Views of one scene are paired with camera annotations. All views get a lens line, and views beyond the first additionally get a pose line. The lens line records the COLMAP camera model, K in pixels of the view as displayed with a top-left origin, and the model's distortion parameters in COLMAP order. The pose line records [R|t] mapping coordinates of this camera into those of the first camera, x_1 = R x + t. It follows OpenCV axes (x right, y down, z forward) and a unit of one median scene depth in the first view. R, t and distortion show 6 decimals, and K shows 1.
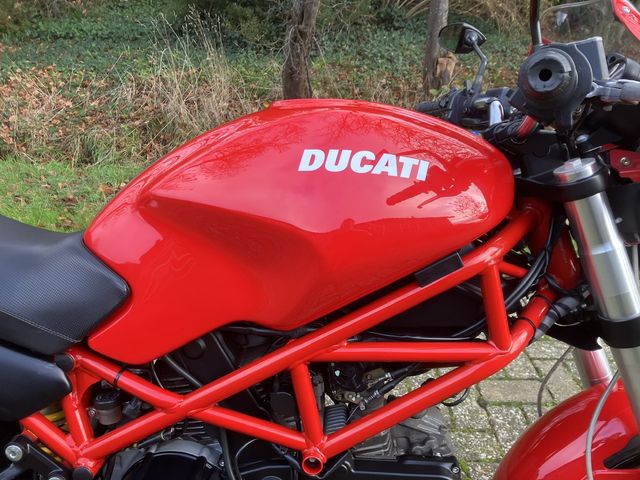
lens RADIAL K [[521.3, 0, 318.3], [0, 521.3, 247.4], [0, 0, 1]] dist [0.003801, 0.004585]
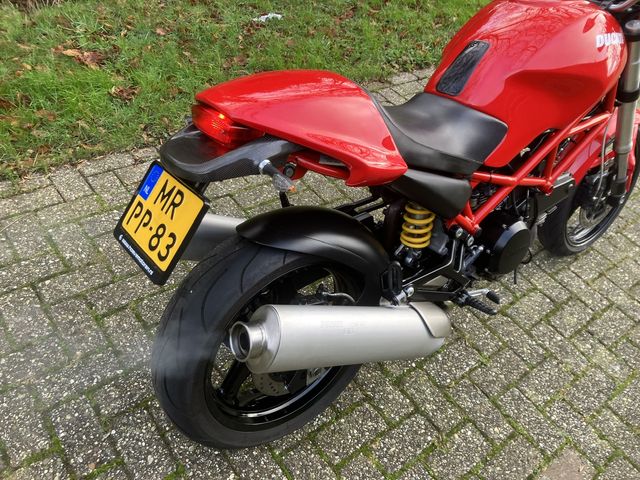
lens RADIAL K [[524.0, 0, 317.7], [0, 524.0, 239.7], [0, 0, 1]] dist [0.002717, 0.002426]
pose [[0.767034, -0.351024, 0.537067, -0.925853], [0.133928, 0.906223, 0.401028, -0.181928], [-0.627473, -0.235674, 0.742115, -0.014960]]
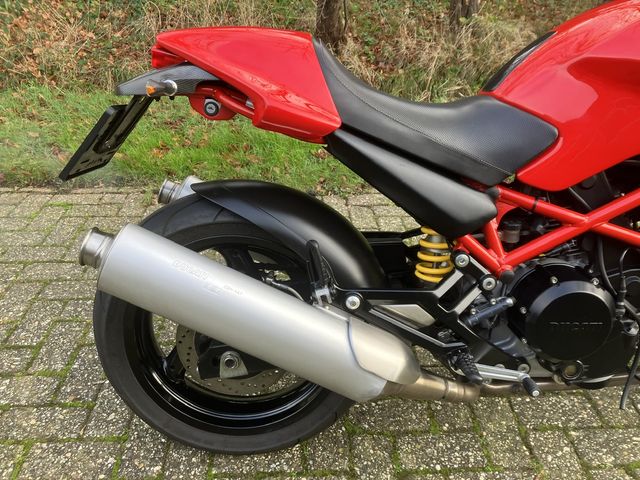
lens RADIAL K [[520.4, 0, 320.9], [0, 520.4, 242.7], [0, 0, 1]] dist [0.006203, -0.004089]
pose [[0.997812, -0.030040, 0.058895, -0.485475], [0.024047, 0.994701, 0.099955, 0.097713], [-0.061585, -0.098320, 0.993247, -0.140447]]
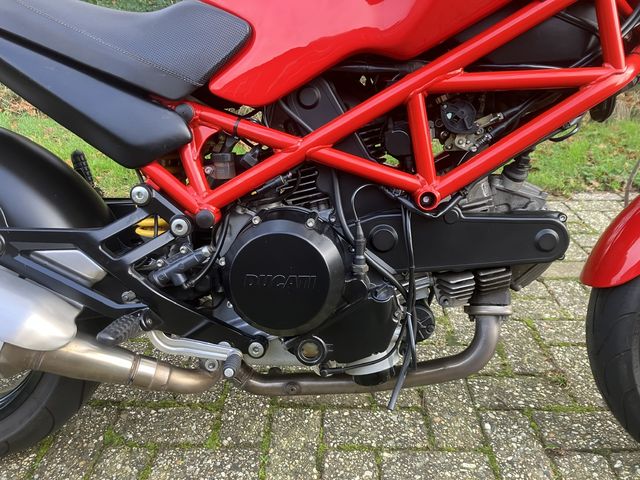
lens RADIAL K [[524.0, 0, 317.7], [0, 524.0, 239.7], [0, 0, 1]] dist [0.002717, 0.002426]
pose [[0.999801, -0.015361, -0.012728, -0.102956], [0.015219, 0.999821, -0.011202, 0.237476], [0.012897, 0.011006, 0.999856, -0.018044]]
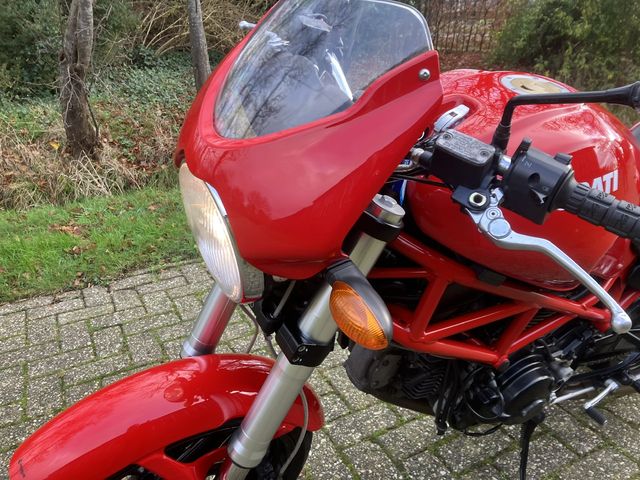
lens RADIAL K [[520.4, 0, 320.9], [0, 520.4, 242.7], [0, 0, 1]] dist [0.006203, -0.004089]
pose [[0.880959, -0.213202, 0.422440, -0.382205], [0.245437, 0.969147, -0.022714, 0.190074], [-0.404564, 0.123692, 0.906106, -0.272360]]
